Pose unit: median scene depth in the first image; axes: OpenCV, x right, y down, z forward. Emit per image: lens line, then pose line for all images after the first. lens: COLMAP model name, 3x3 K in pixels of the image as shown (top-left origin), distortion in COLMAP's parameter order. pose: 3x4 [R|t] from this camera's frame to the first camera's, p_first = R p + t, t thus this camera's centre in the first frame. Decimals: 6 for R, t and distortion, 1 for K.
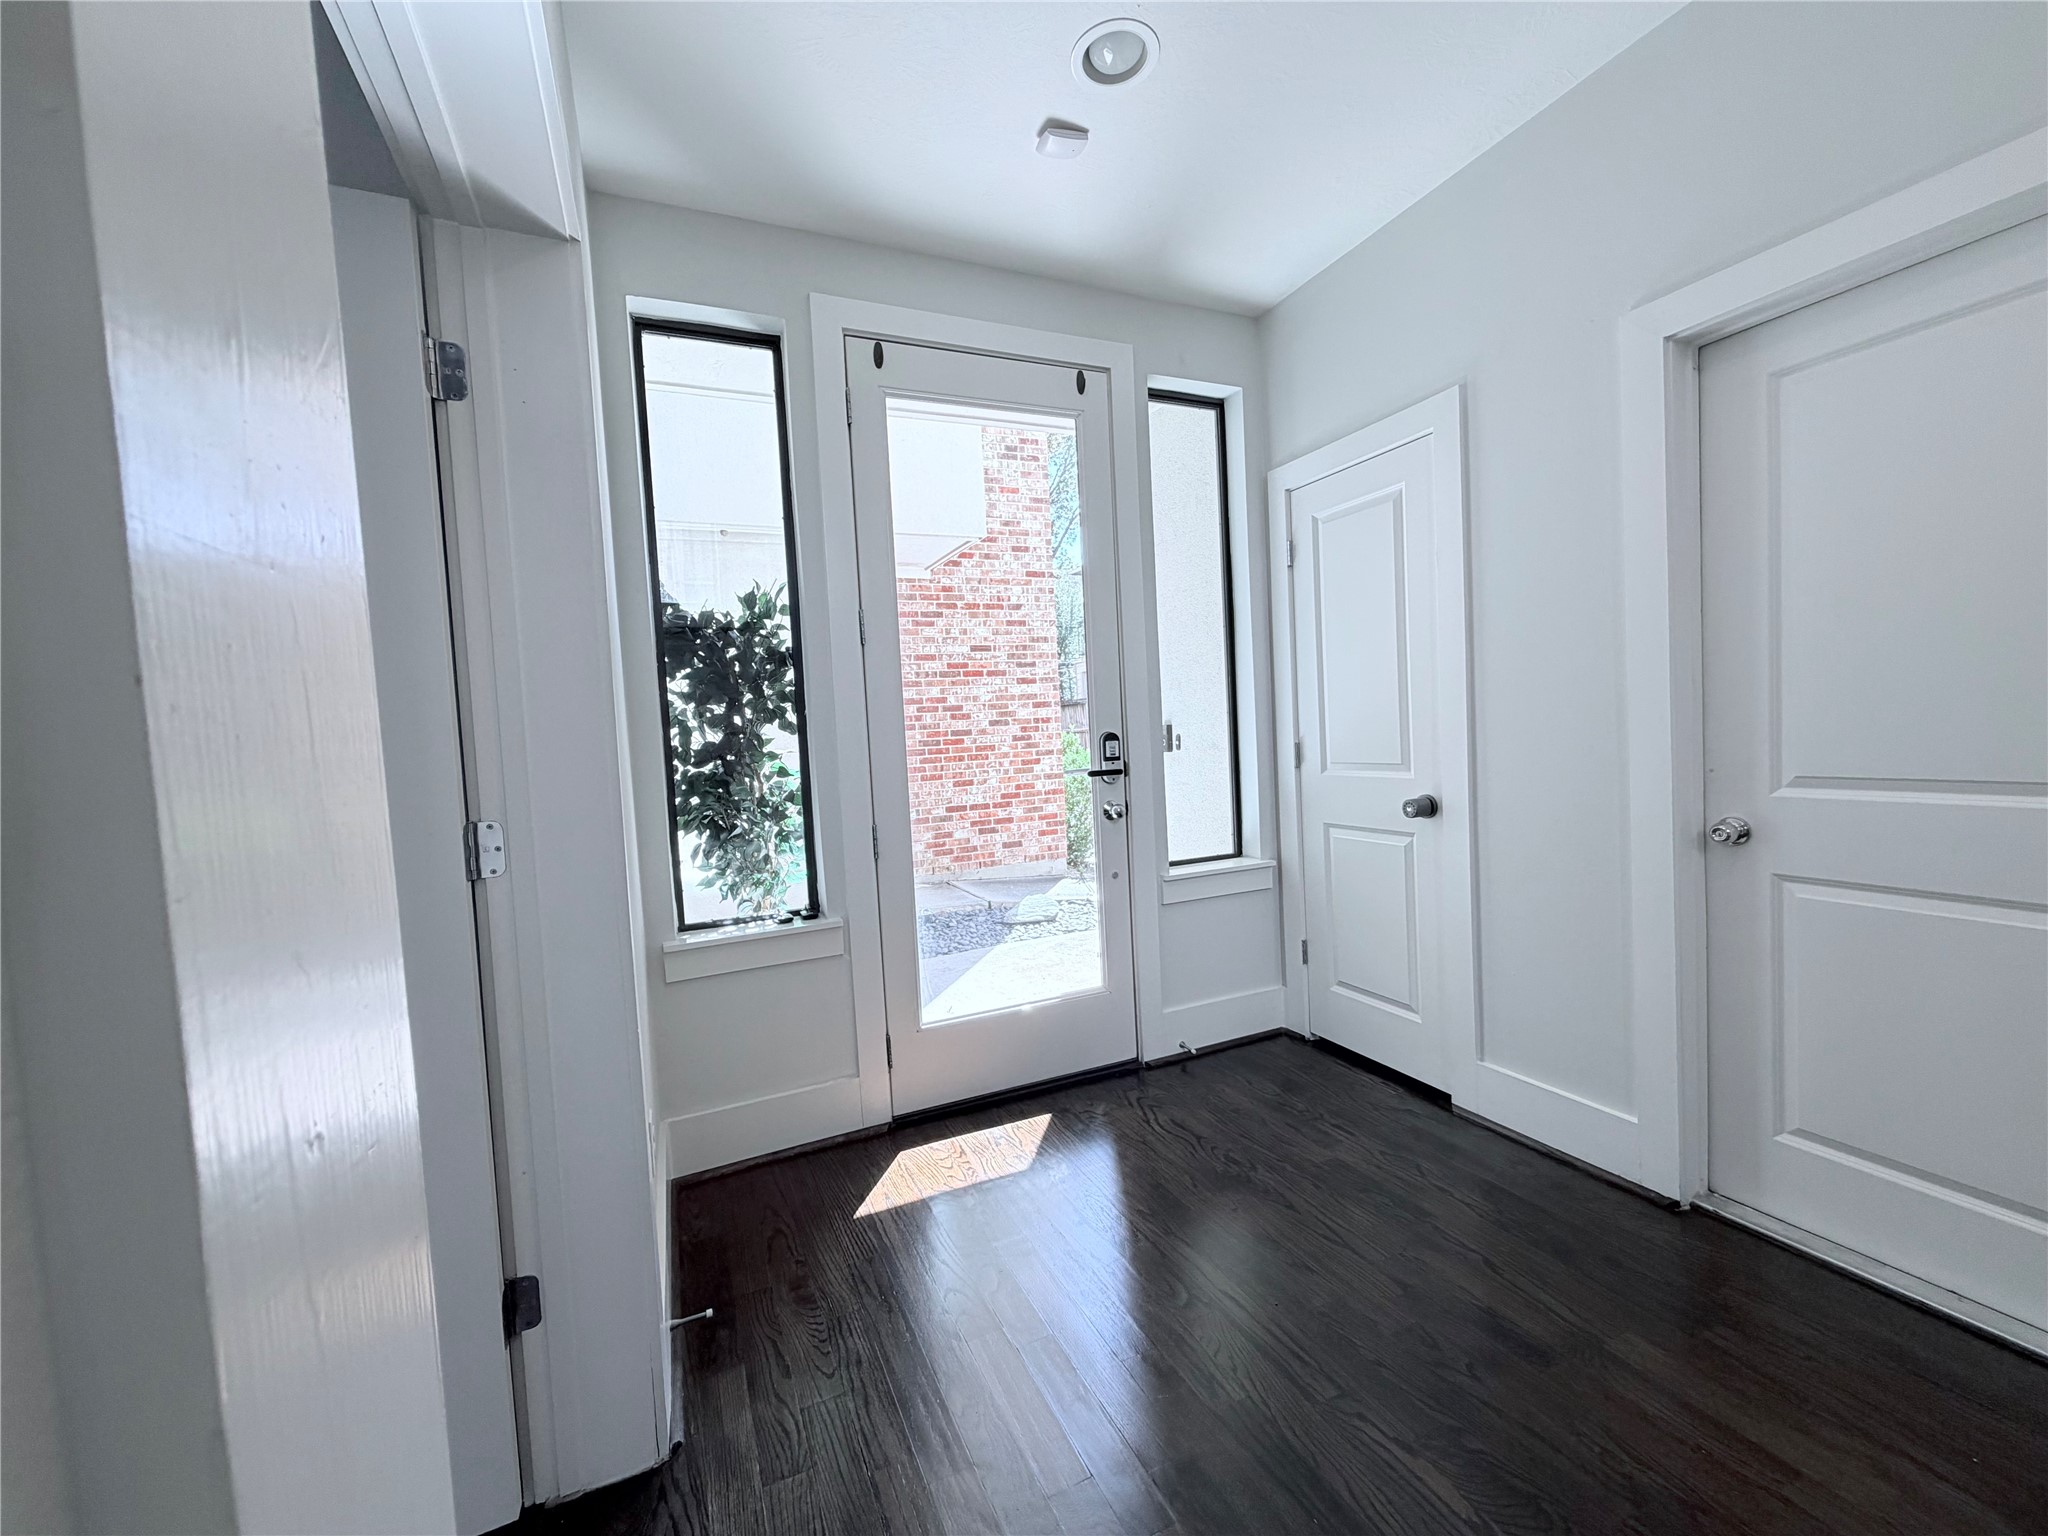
lens RADIAL K [[809.4, 0, 1019.6], [0, 809.4, 766.3], [0, 0, 1]] dist [-0.000820, -0.000045]
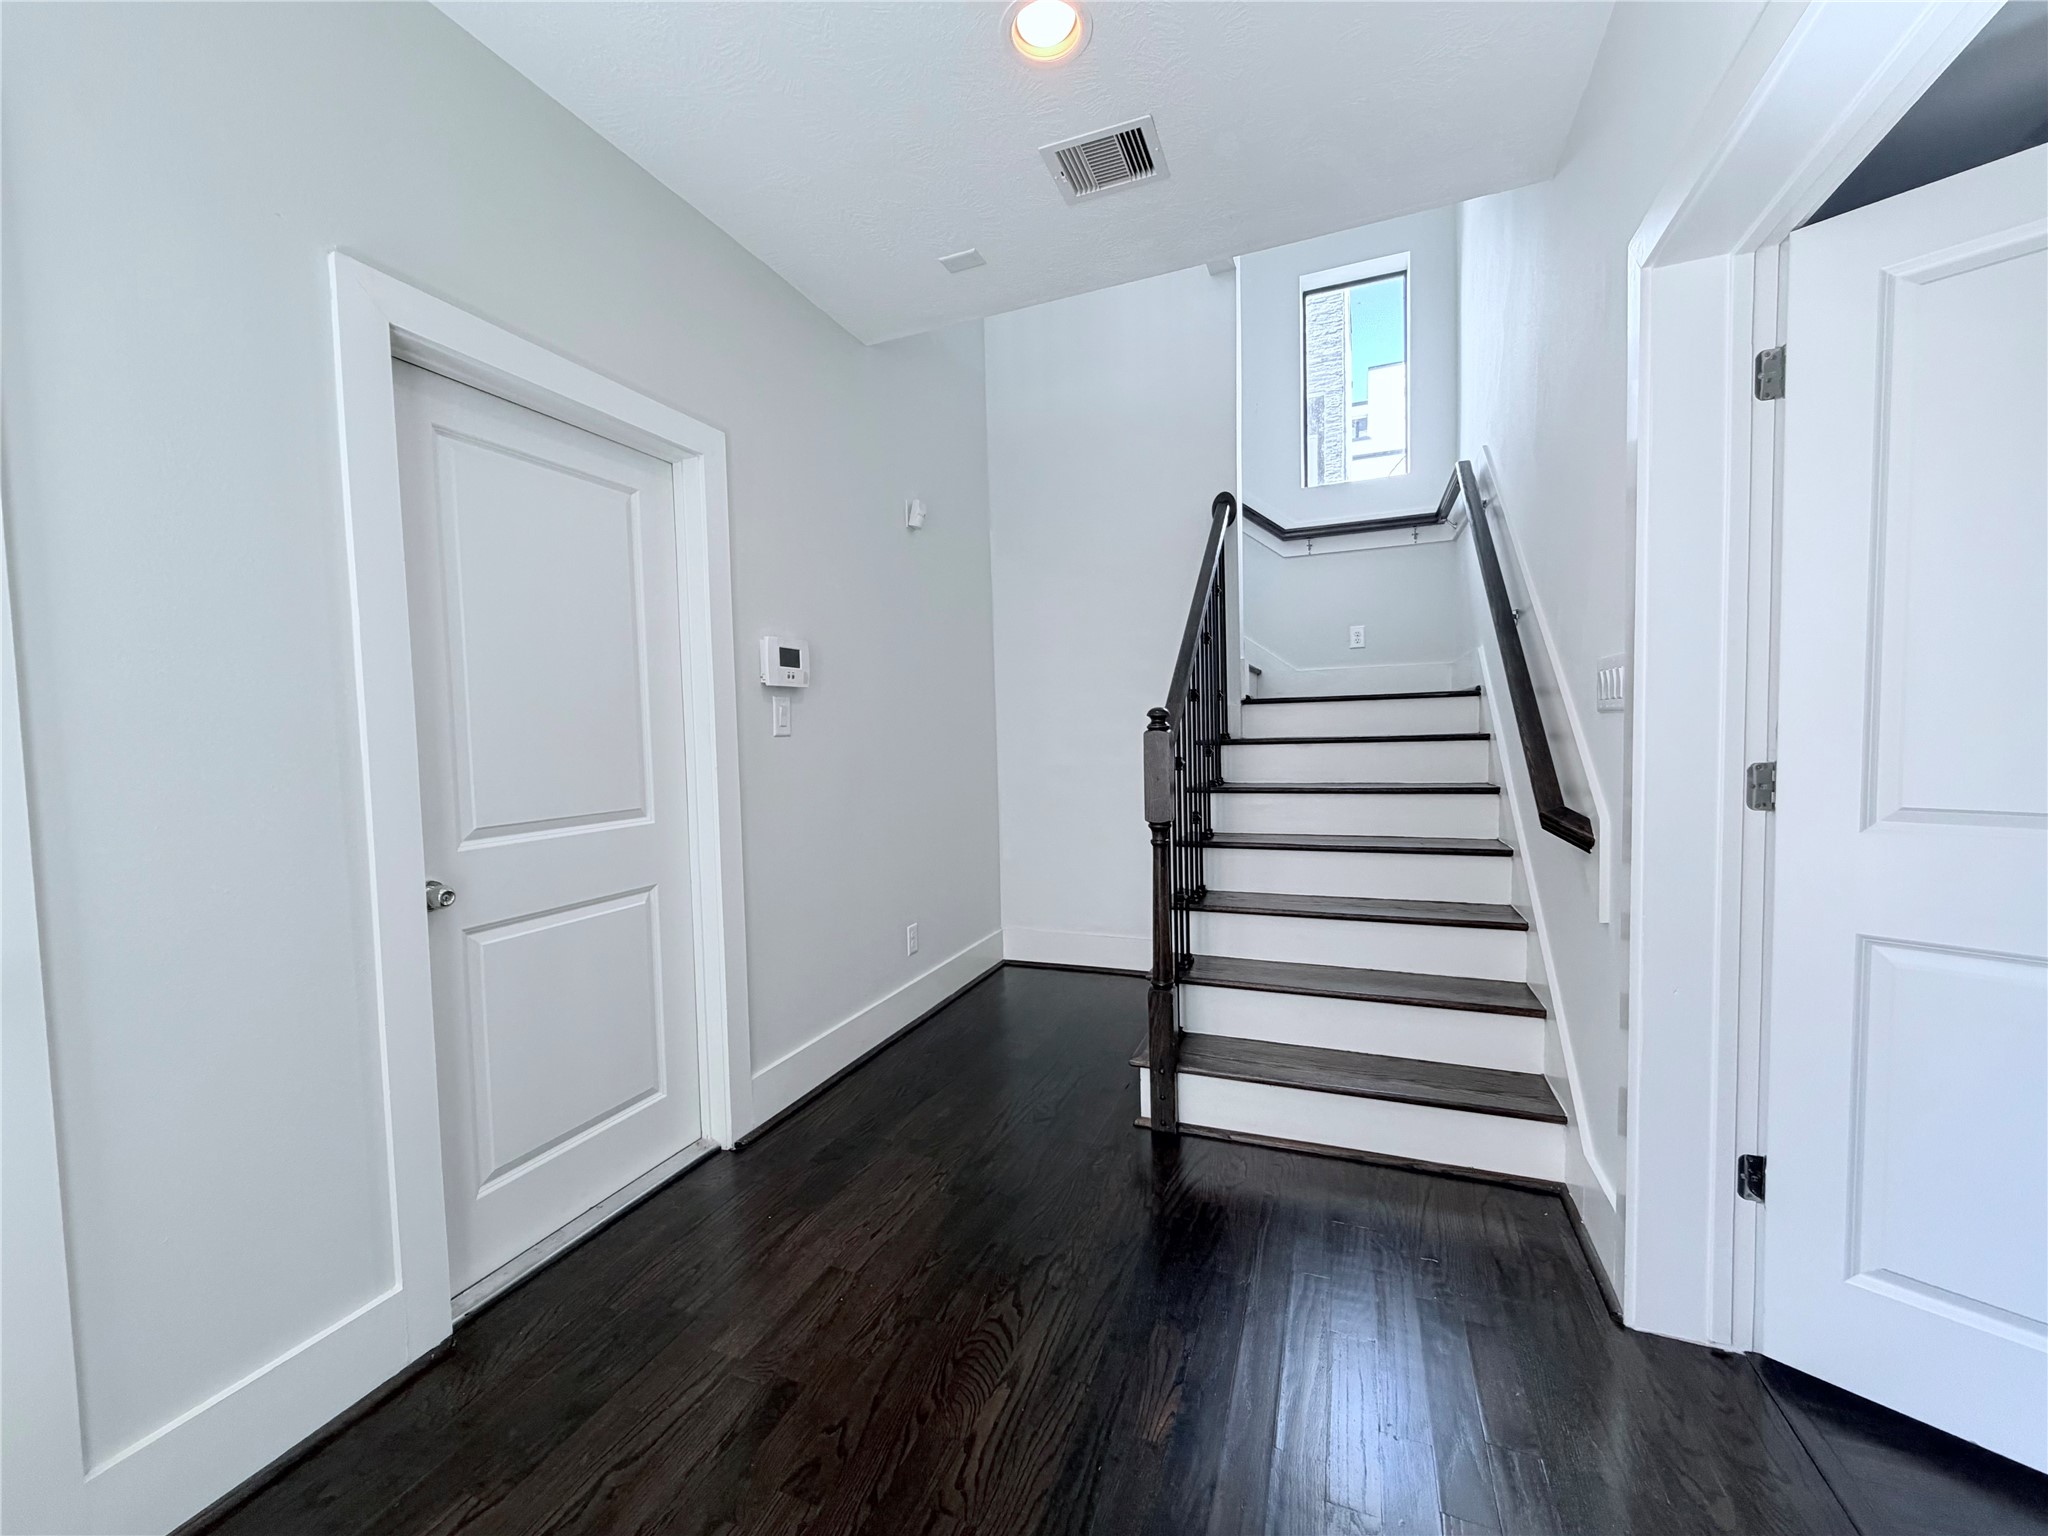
lens RADIAL K [[809.4, 0, 1019.6], [0, 809.4, 766.3], [0, 0, 1]] dist [-0.000820, -0.000045]
pose [[-0.690346, 0.035486, 0.722608, -0.266979], [0.096141, 0.994438, 0.043013, -0.044771], [-0.717063, 0.099167, -0.689918, 1.220098]]
